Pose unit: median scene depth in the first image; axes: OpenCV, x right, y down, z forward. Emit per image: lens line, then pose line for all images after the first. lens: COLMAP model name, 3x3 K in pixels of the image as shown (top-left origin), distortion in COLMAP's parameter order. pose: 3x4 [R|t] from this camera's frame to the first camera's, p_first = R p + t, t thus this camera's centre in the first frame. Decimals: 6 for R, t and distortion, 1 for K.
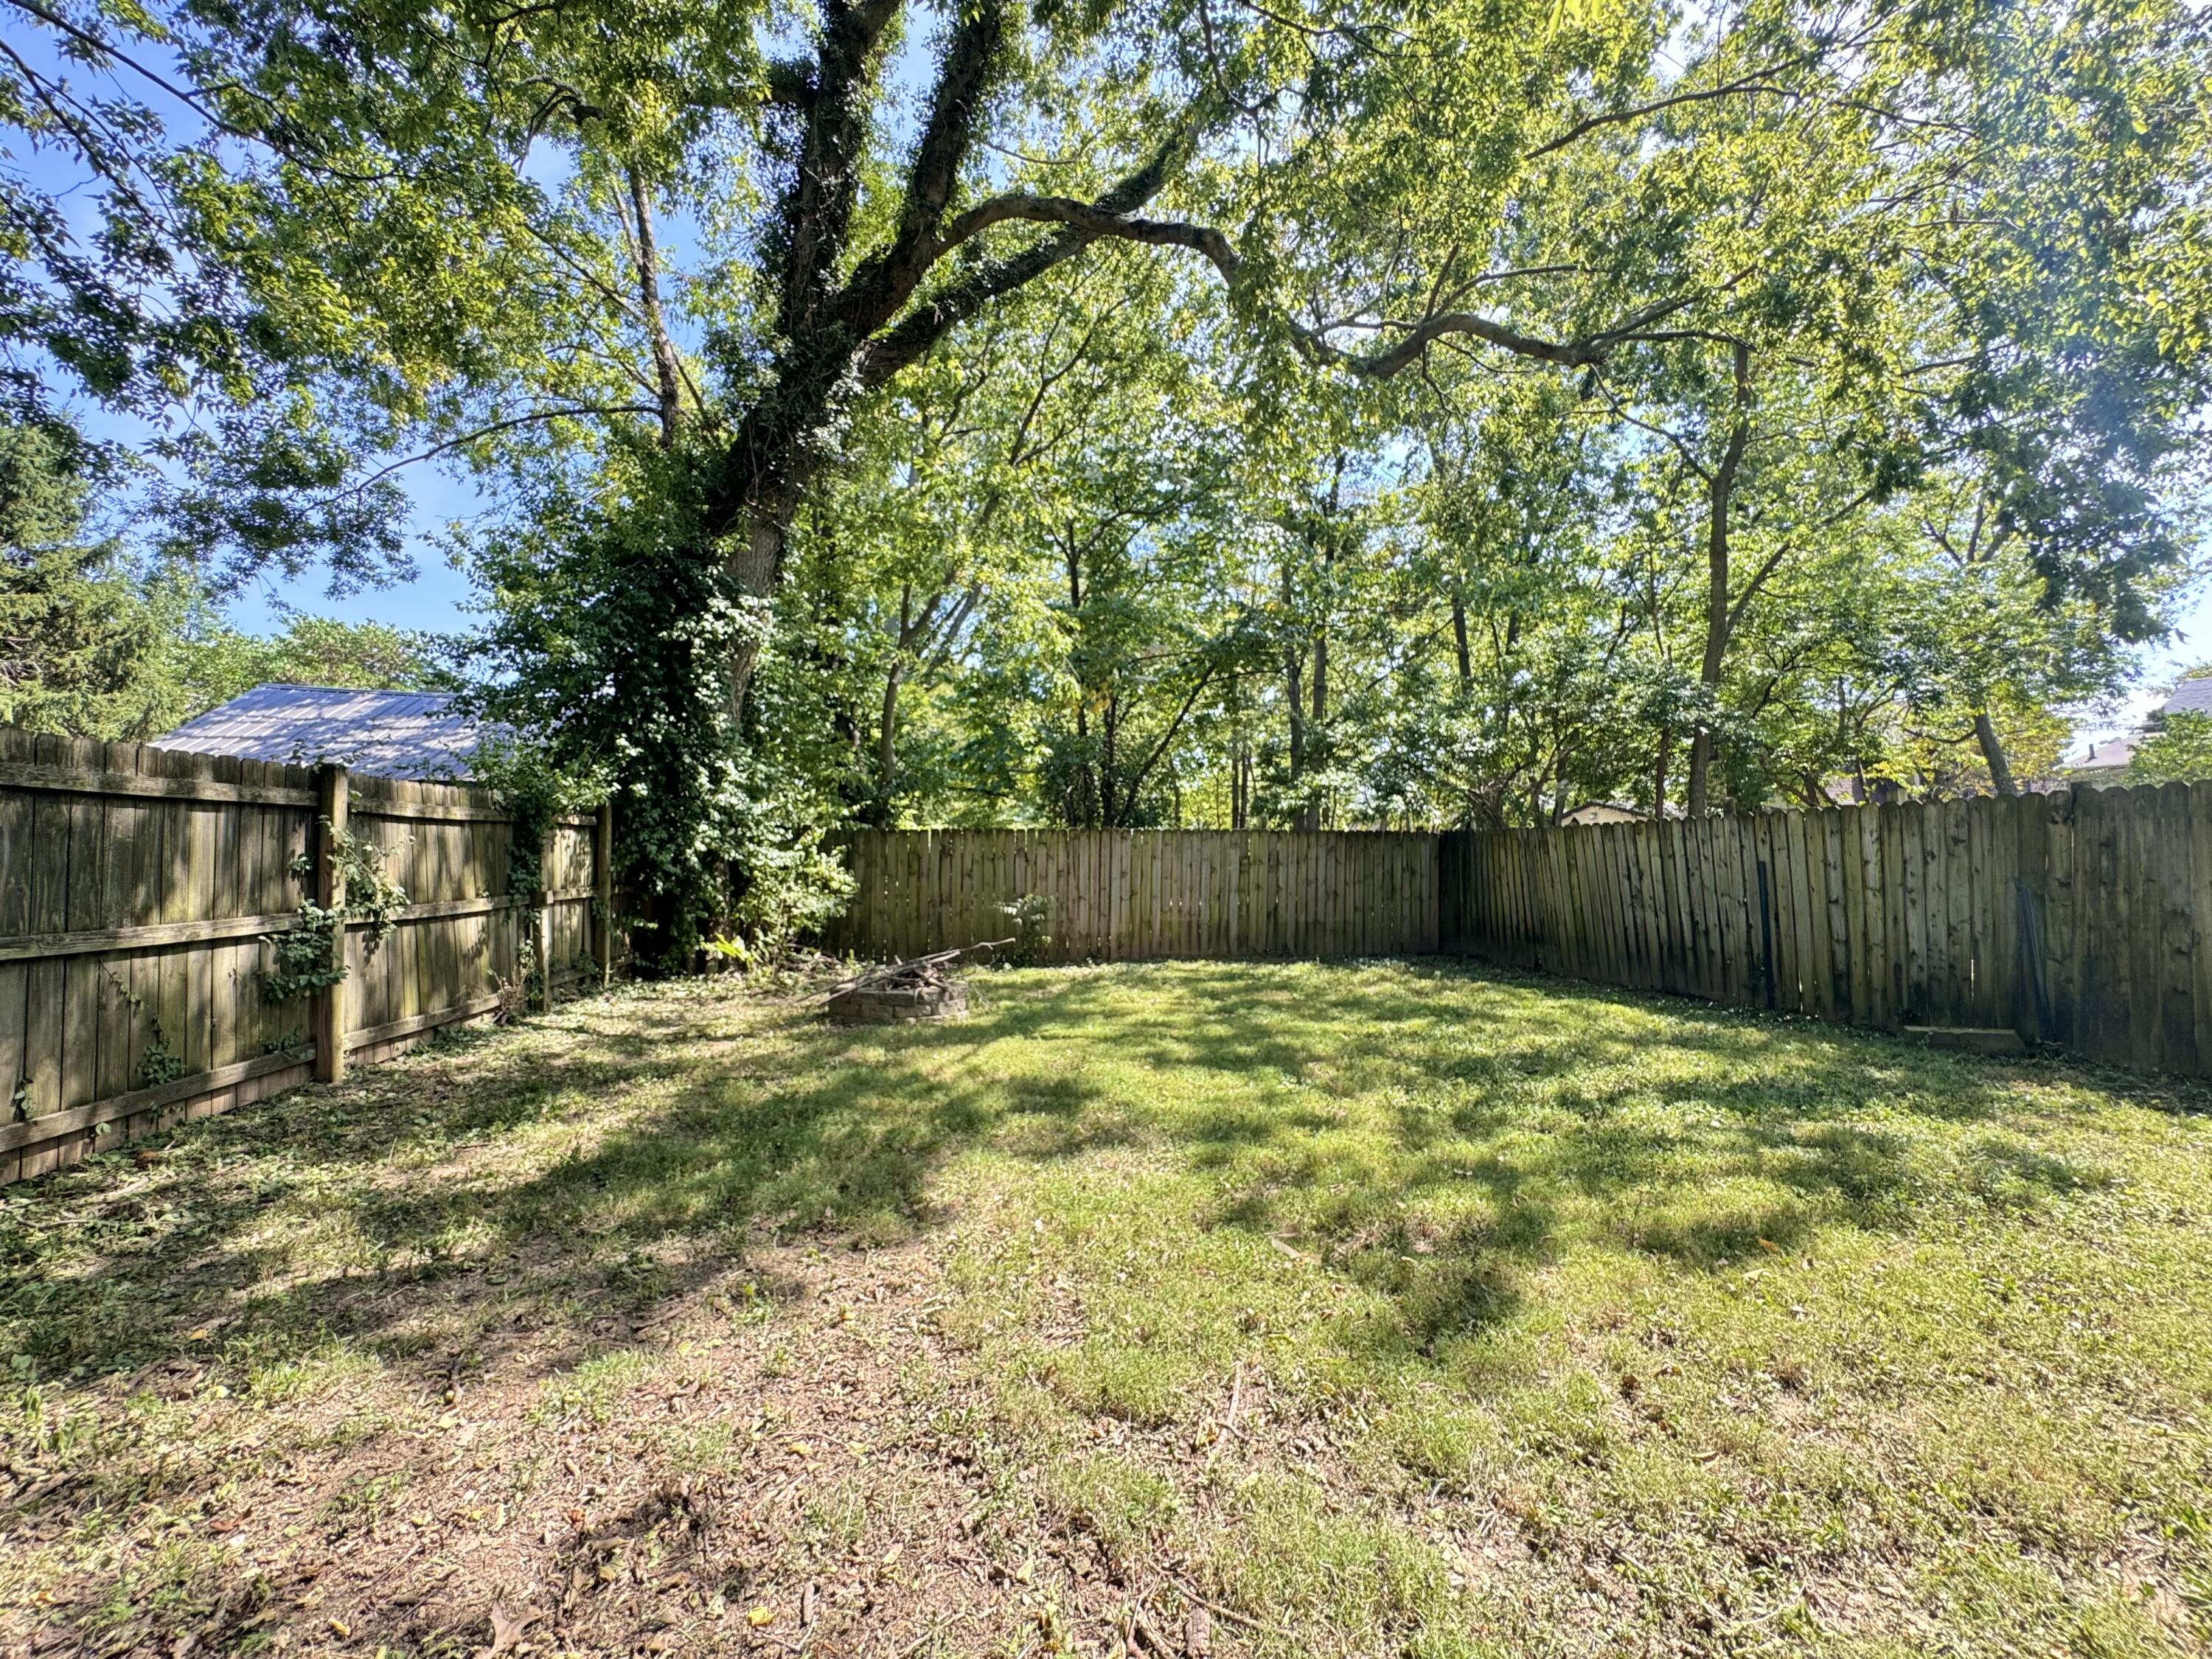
lens RADIAL K [[887.1, 0, 1106.1], [0, 887.1, 826.8], [0, 0, 1]] dist [0.000802, 0.000020]
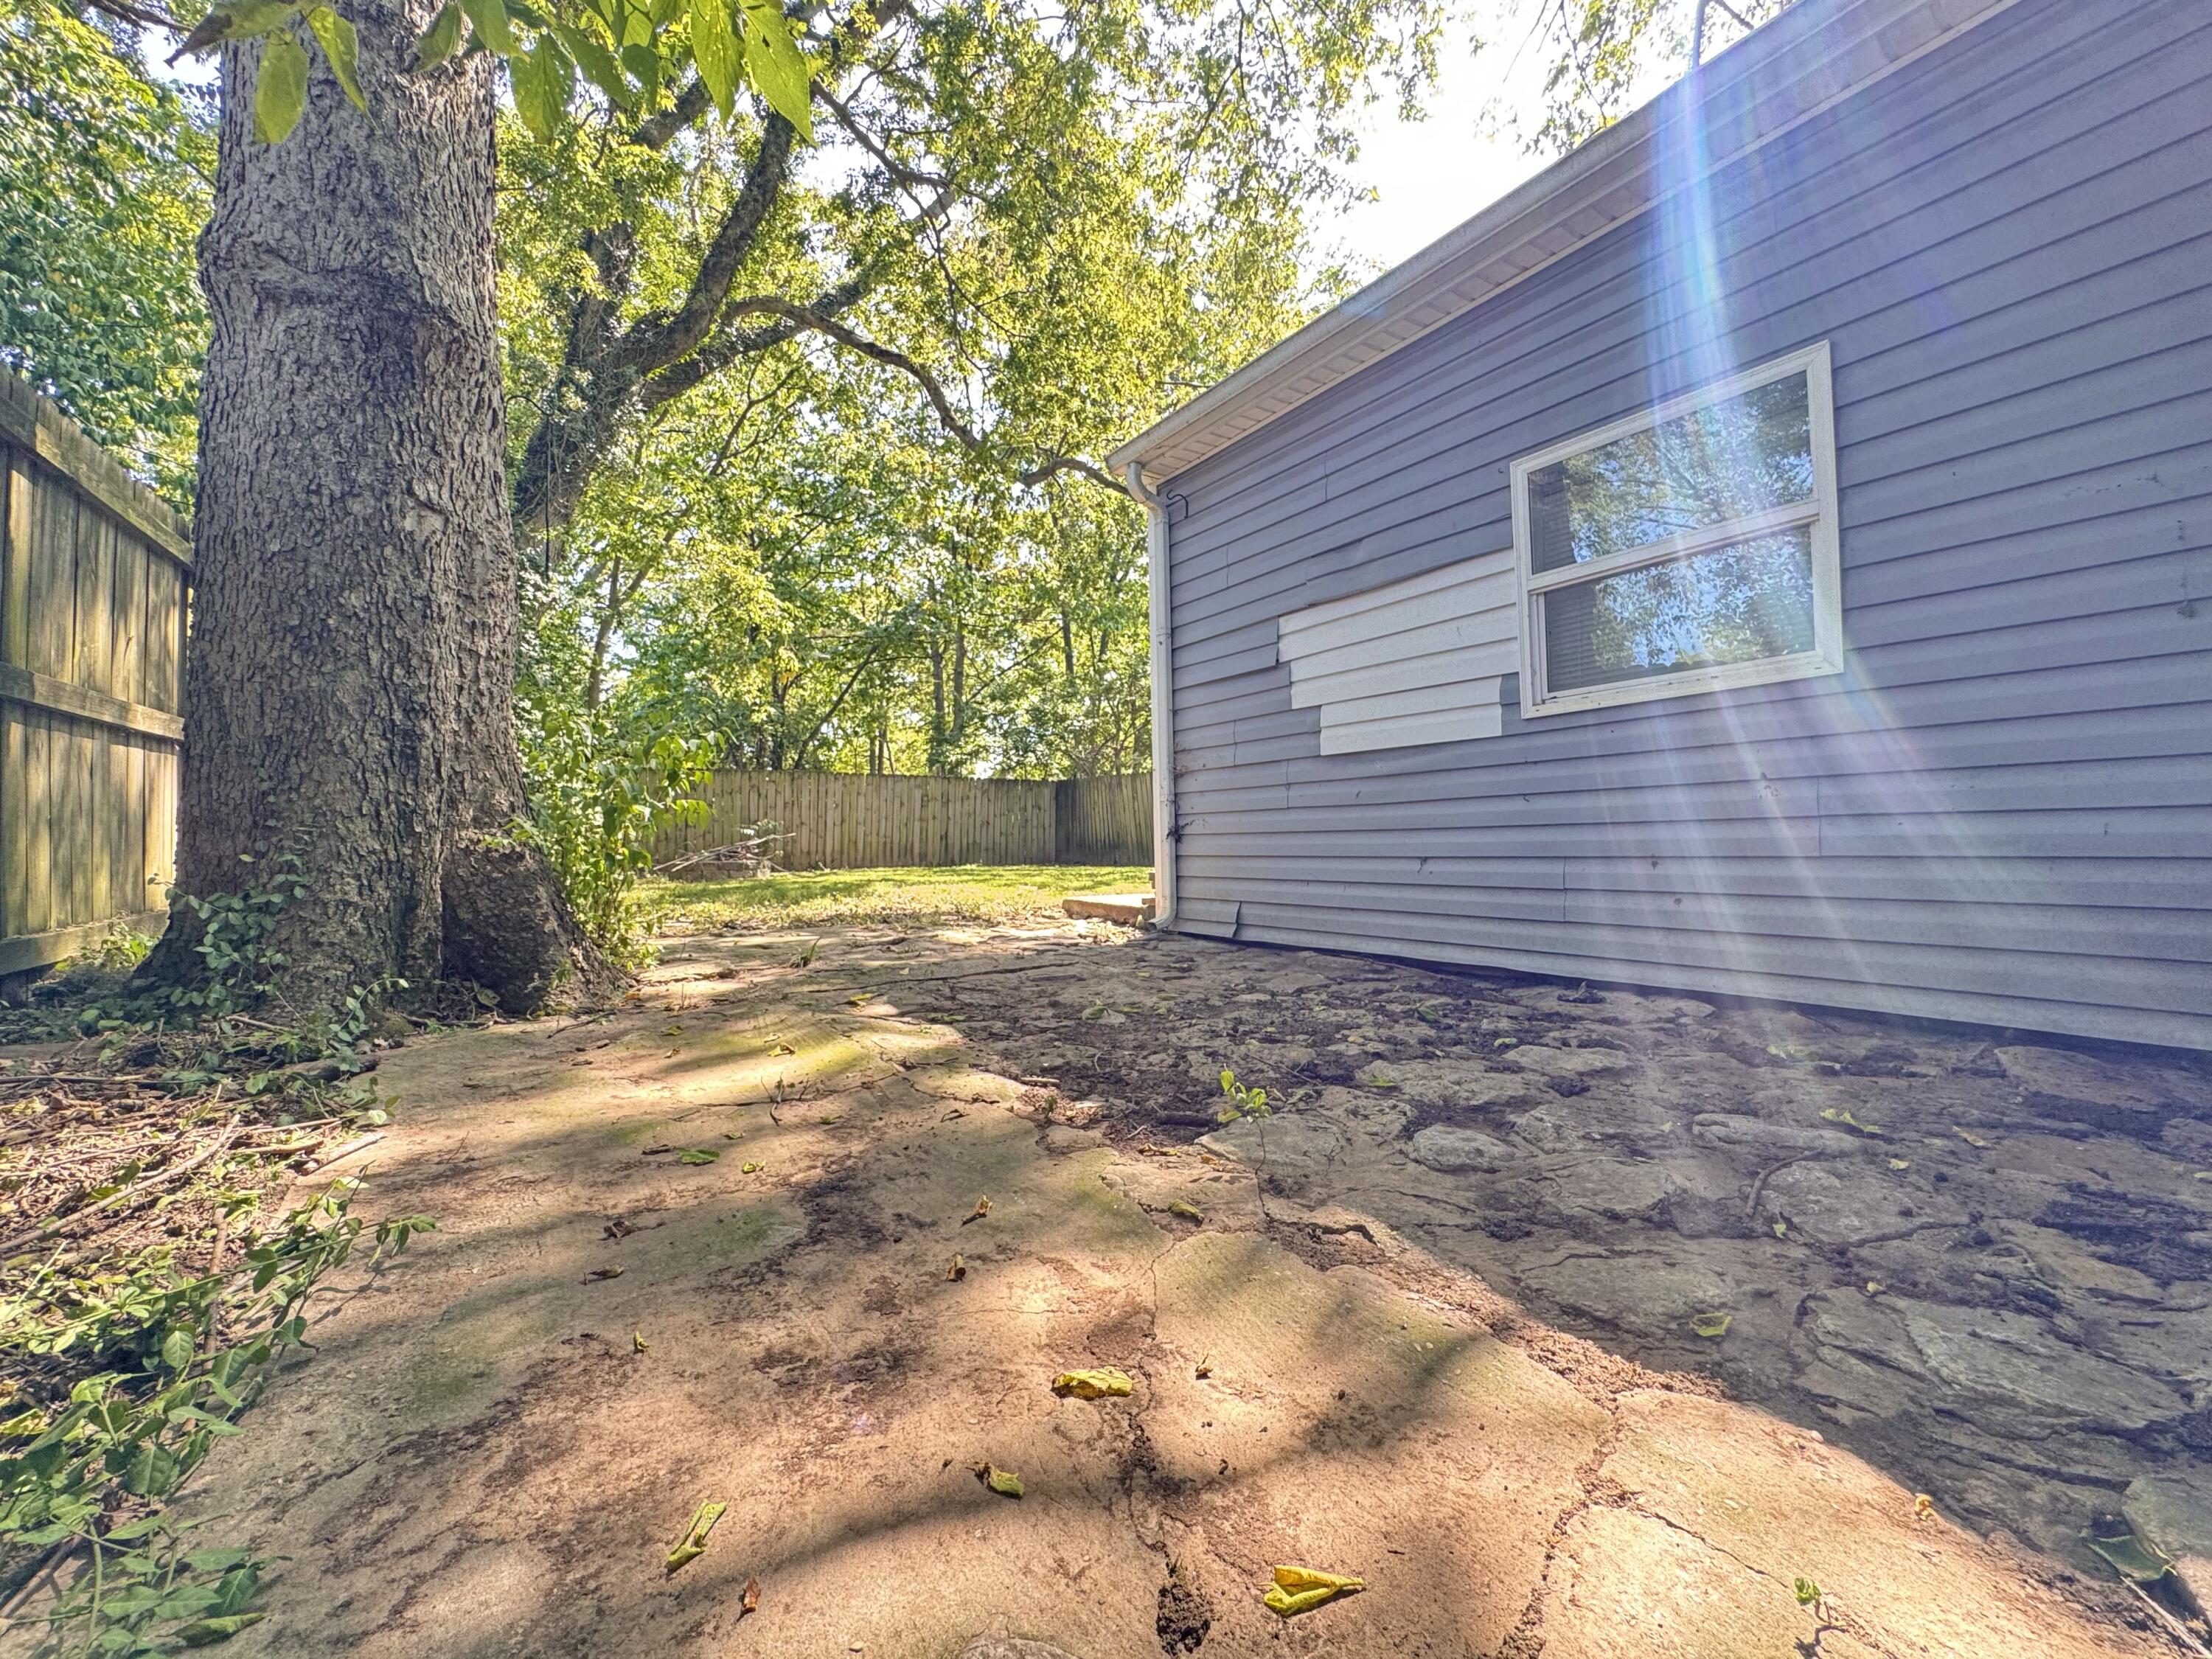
lens RADIAL K [[887.1, 0, 1104.7], [0, 887.1, 824.0], [0, 0, 1]] dist [0.000802, 0.000020]
pose [[0.908468, 0.000560, 0.417955, -0.129742], [-0.008248, 0.999828, 0.016587, 0.041731], [-0.417874, -0.018516, 0.908316, -0.287477]]
